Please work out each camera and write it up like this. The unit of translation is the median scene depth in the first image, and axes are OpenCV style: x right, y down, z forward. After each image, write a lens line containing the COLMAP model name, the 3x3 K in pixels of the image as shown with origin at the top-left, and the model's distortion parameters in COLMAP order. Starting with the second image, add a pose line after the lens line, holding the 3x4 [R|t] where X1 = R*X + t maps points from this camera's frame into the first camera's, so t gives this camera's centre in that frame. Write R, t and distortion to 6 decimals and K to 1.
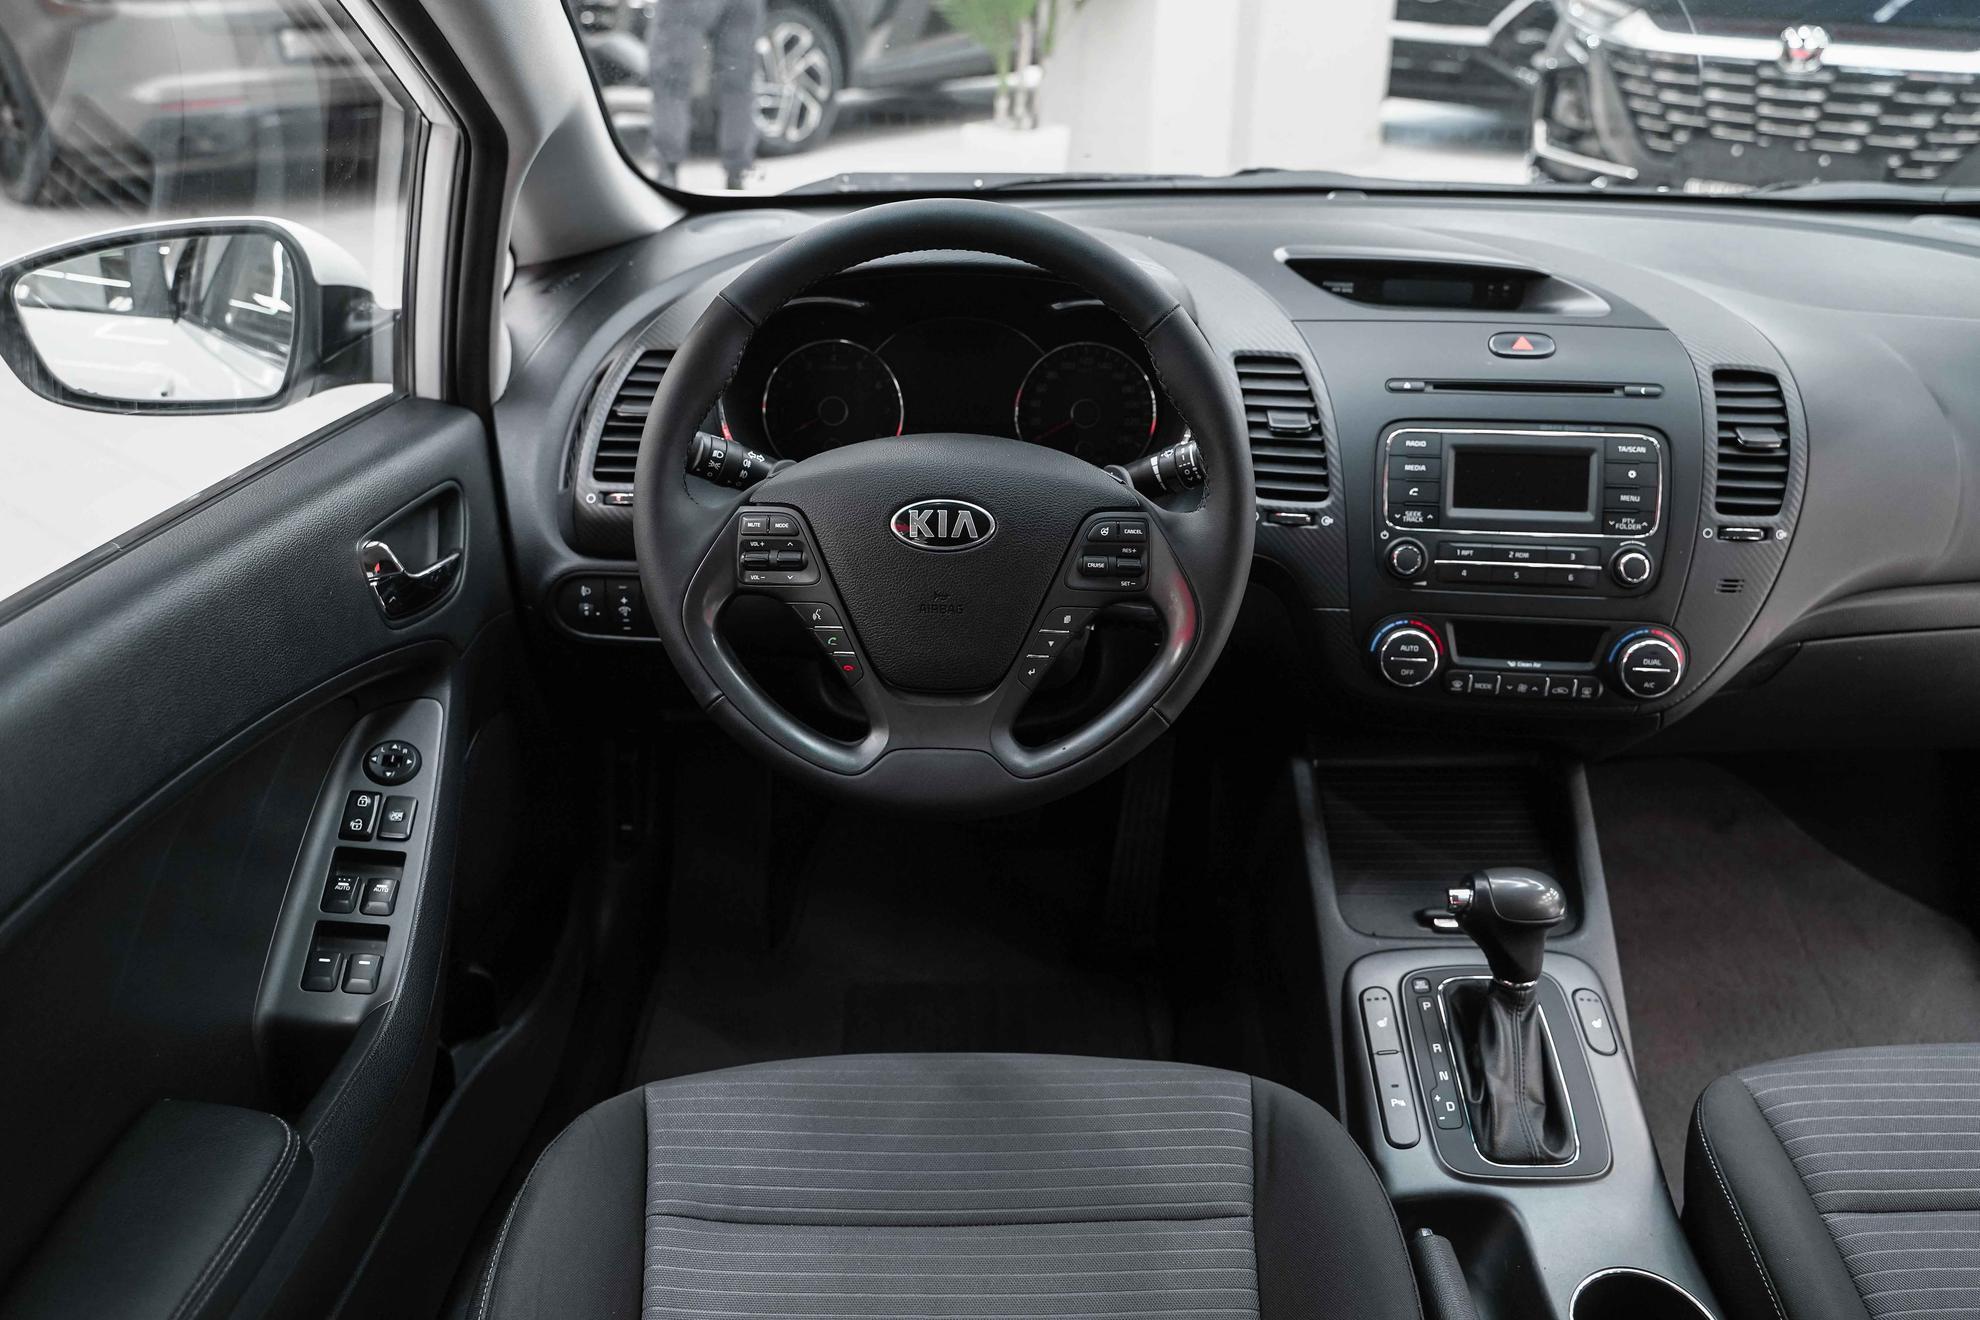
lens RADIAL K [[1562.6, 0, 990.3], [0, 1562.6, 653.3], [0, 0, 1]] dist [-0.027042, 0.001547]
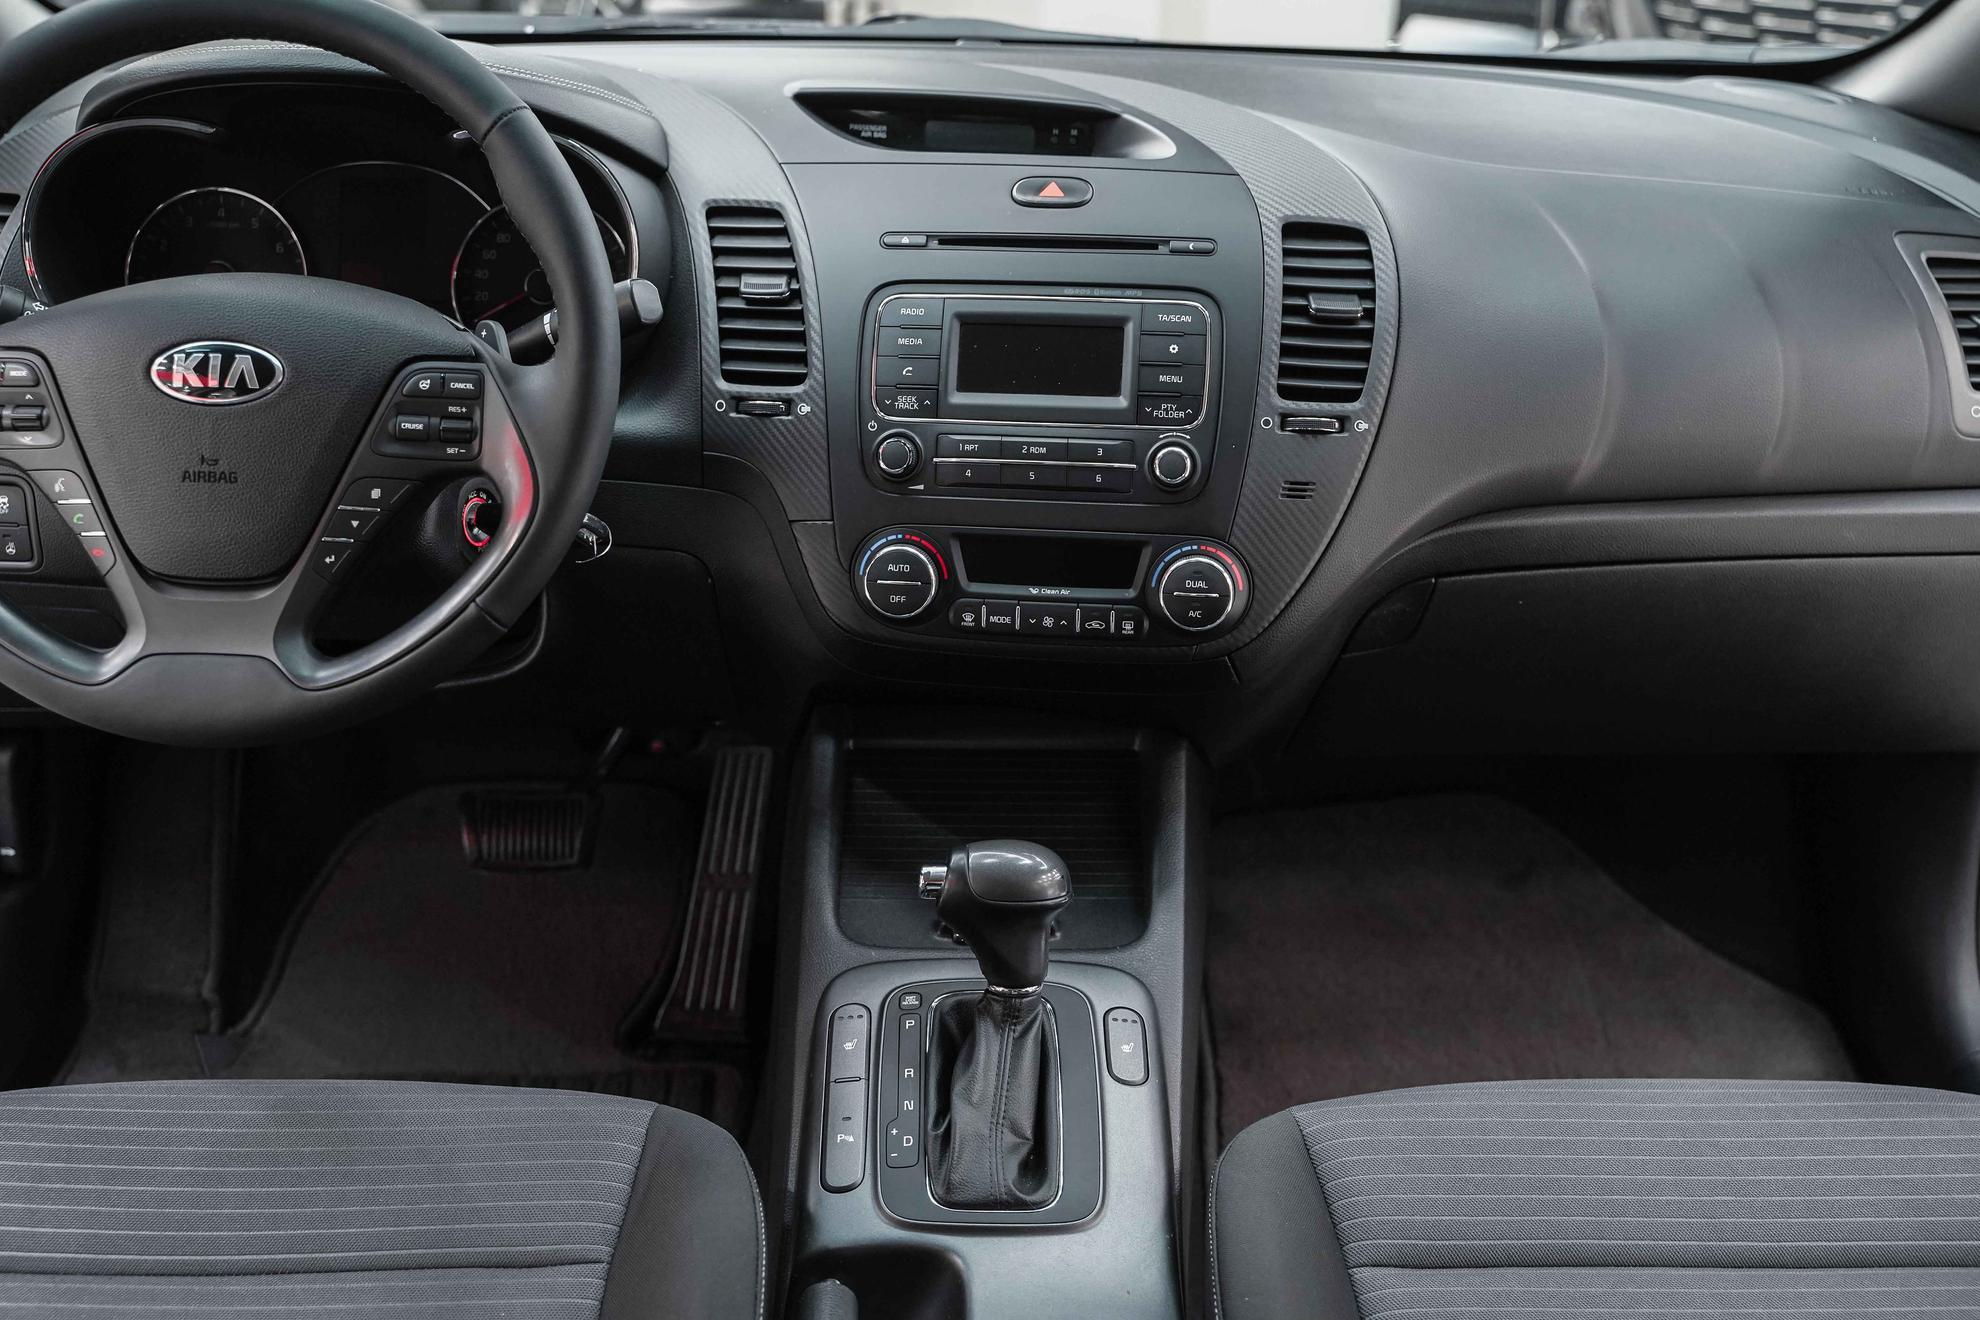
lens RADIAL K [[2208.0, 0, 990.0], [0, 2208.0, 660.0], [0, 0, 1]] dist [-0.017241, -0.003587]
pose [[0.999437, 0.008750, 0.032405, 0.281413], [-0.006747, 0.998090, -0.061409, 0.111815], [-0.032881, 0.061156, 0.997587, -0.109163]]
